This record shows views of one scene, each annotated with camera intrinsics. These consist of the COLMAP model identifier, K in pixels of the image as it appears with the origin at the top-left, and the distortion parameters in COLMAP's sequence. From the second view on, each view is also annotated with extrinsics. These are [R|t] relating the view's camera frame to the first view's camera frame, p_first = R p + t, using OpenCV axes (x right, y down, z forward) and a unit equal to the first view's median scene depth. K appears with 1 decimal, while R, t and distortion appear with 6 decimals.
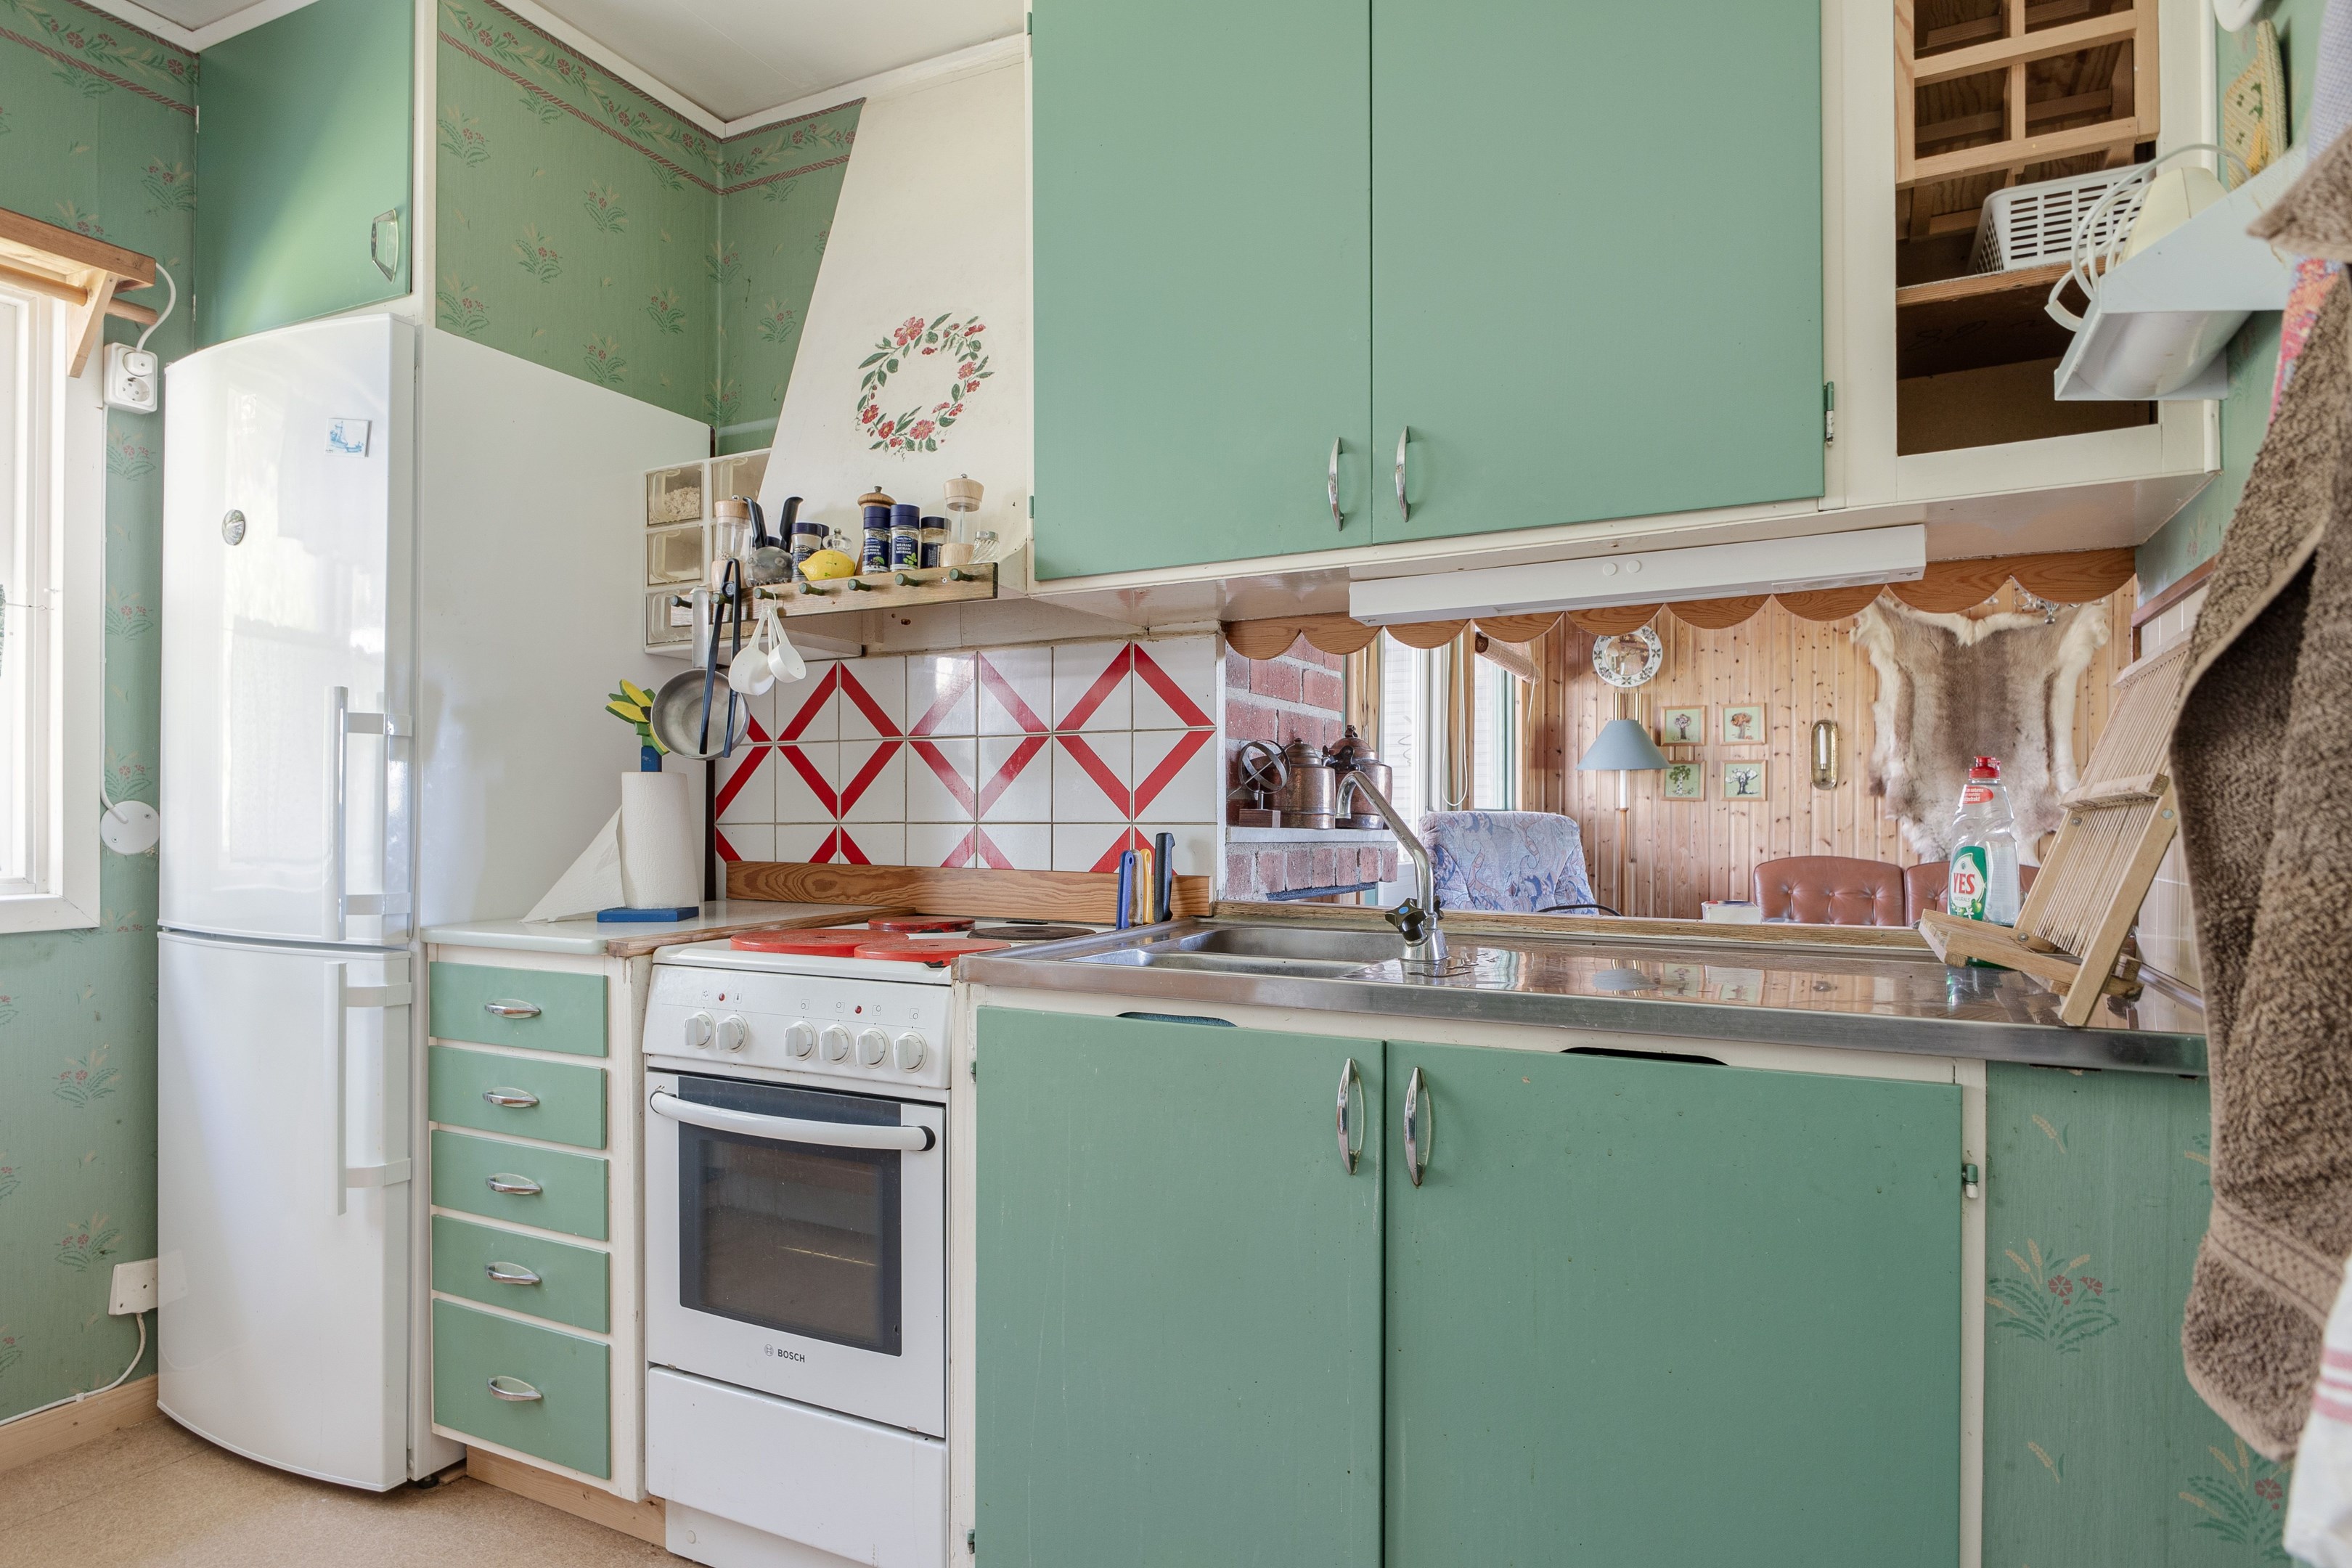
lens RADIAL K [[1283.0, 0, 1176.0], [0, 1283.0, 784.0], [0, 0, 1]] dist [0.001523, 0.000321]
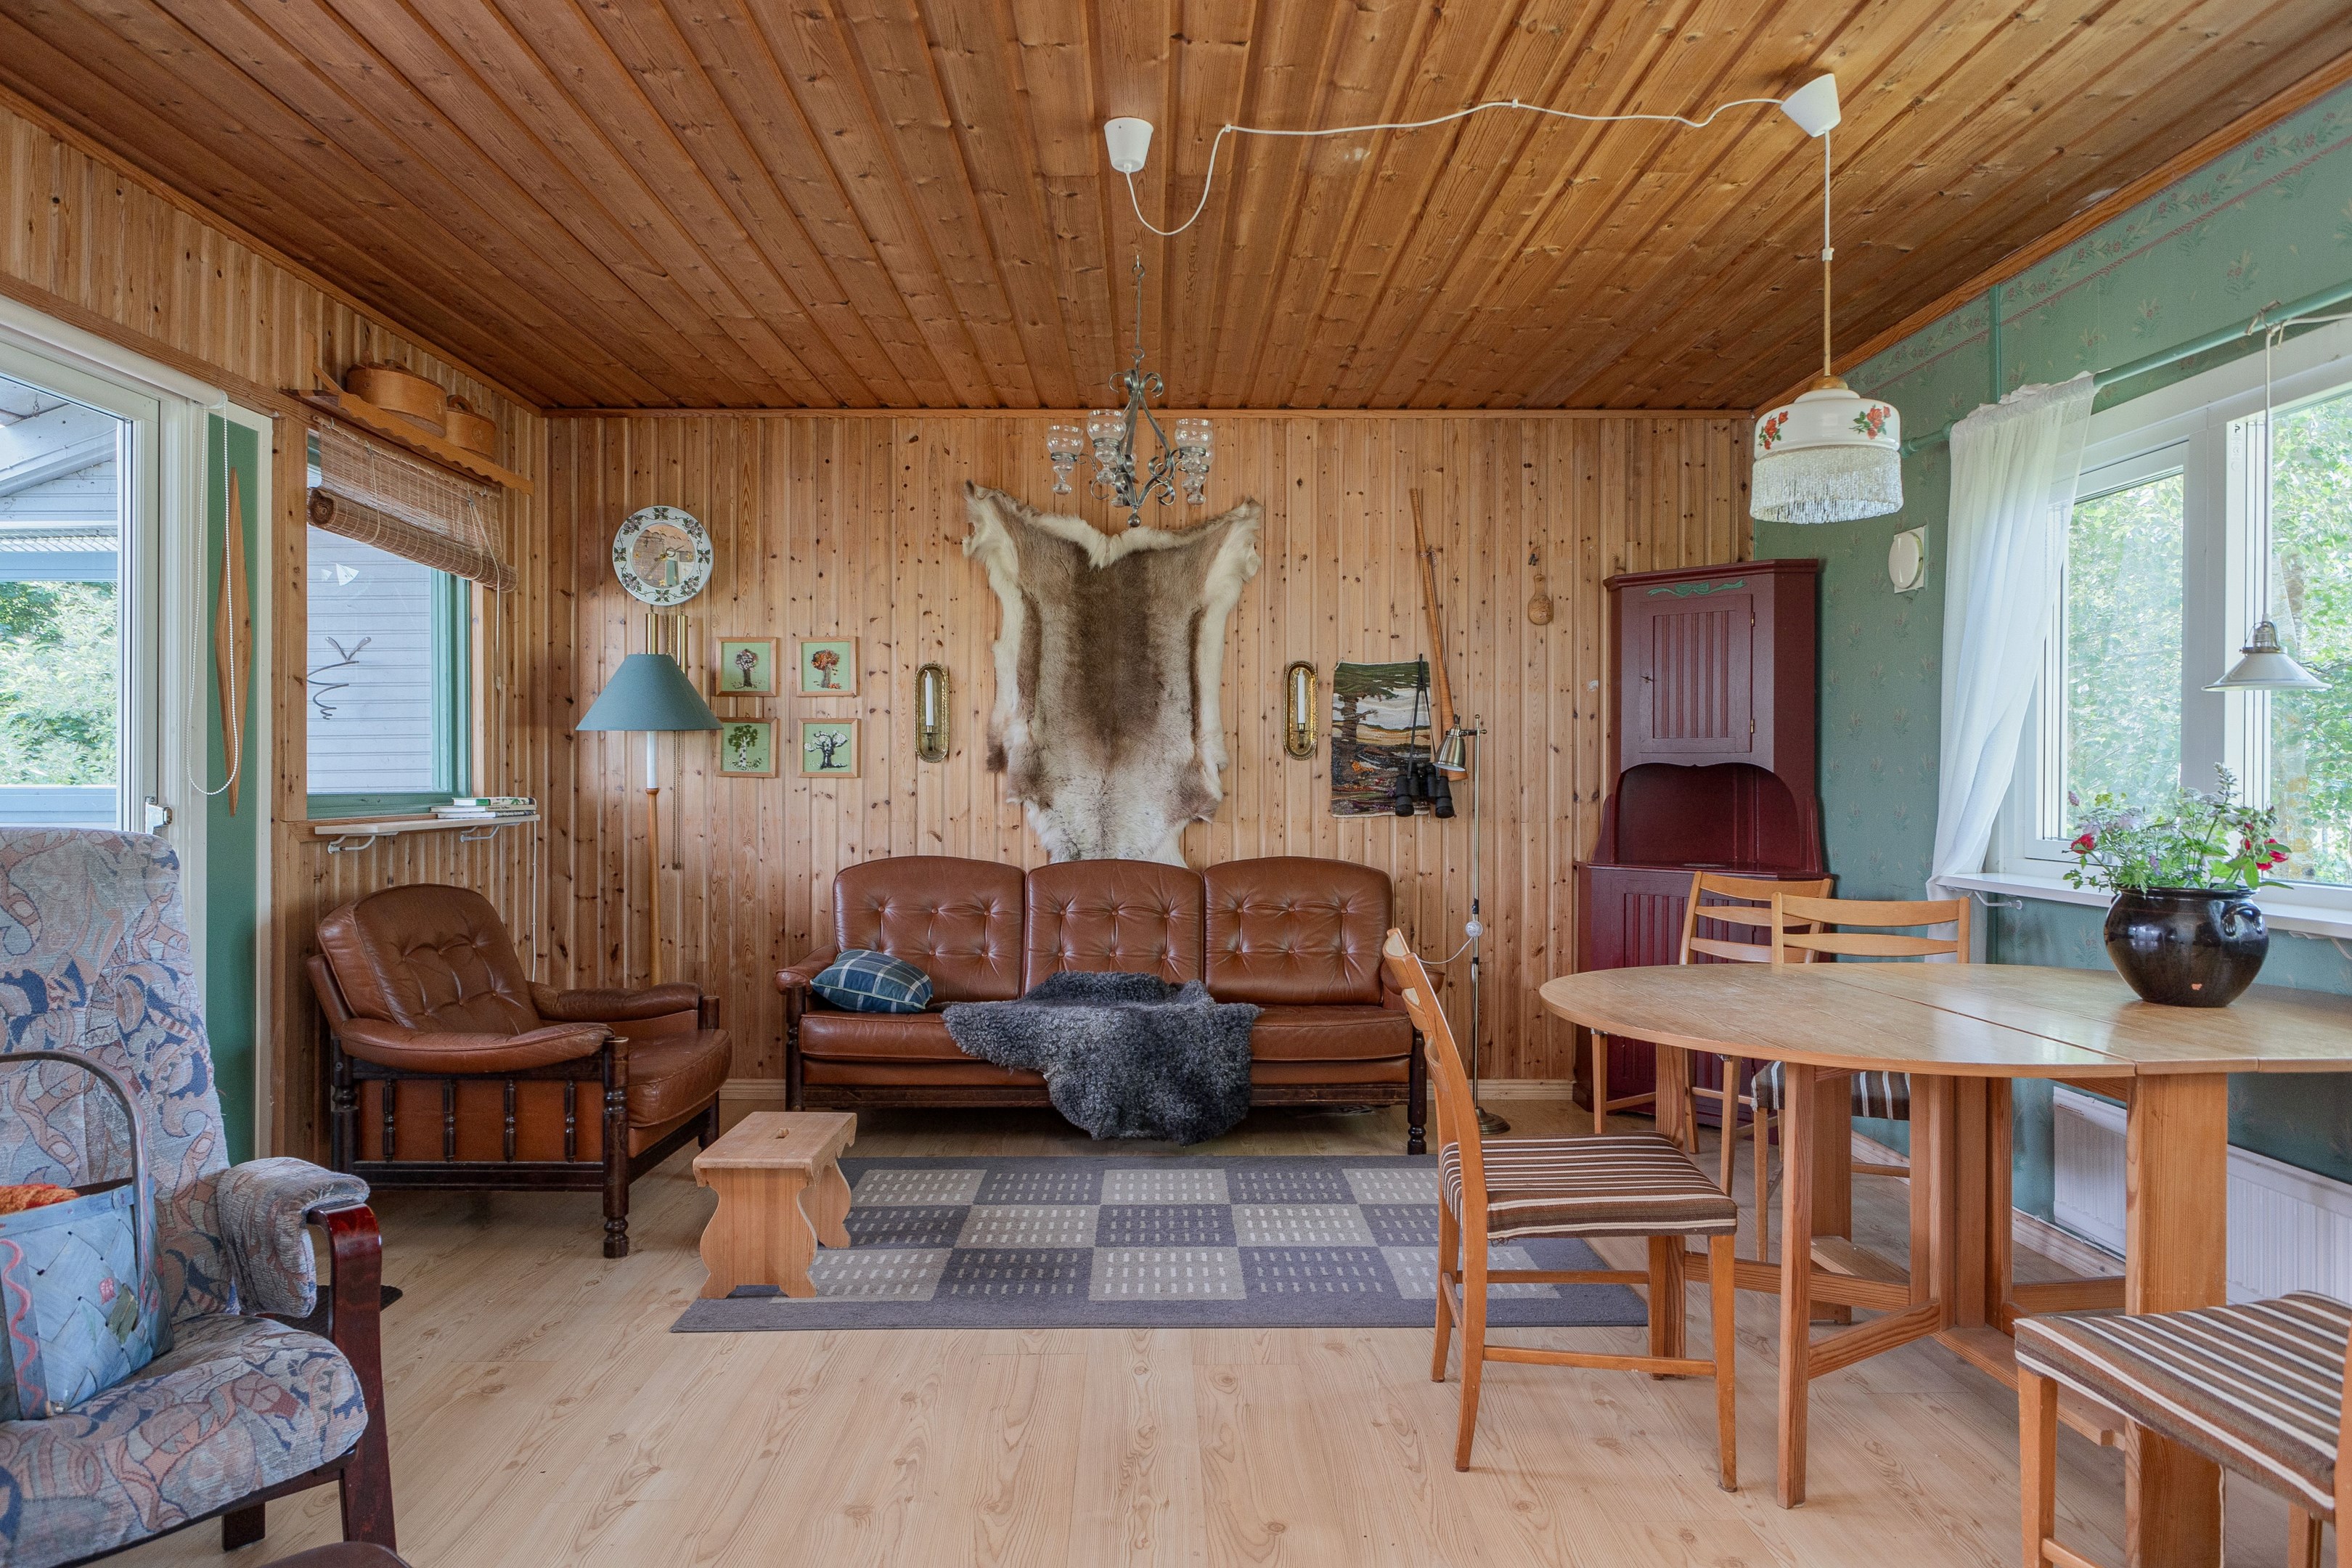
lens RADIAL K [[1410.0, 0, 1176.0], [0, 1410.0, 784.0], [0, 0, 1]] dist [-0.001434, 0.000434]
pose [[0.885456, -0.005574, 0.464690, 0.265143], [-0.008862, 0.999544, 0.028875, -0.007400], [-0.464638, -0.029686, 0.885003, 0.248458]]
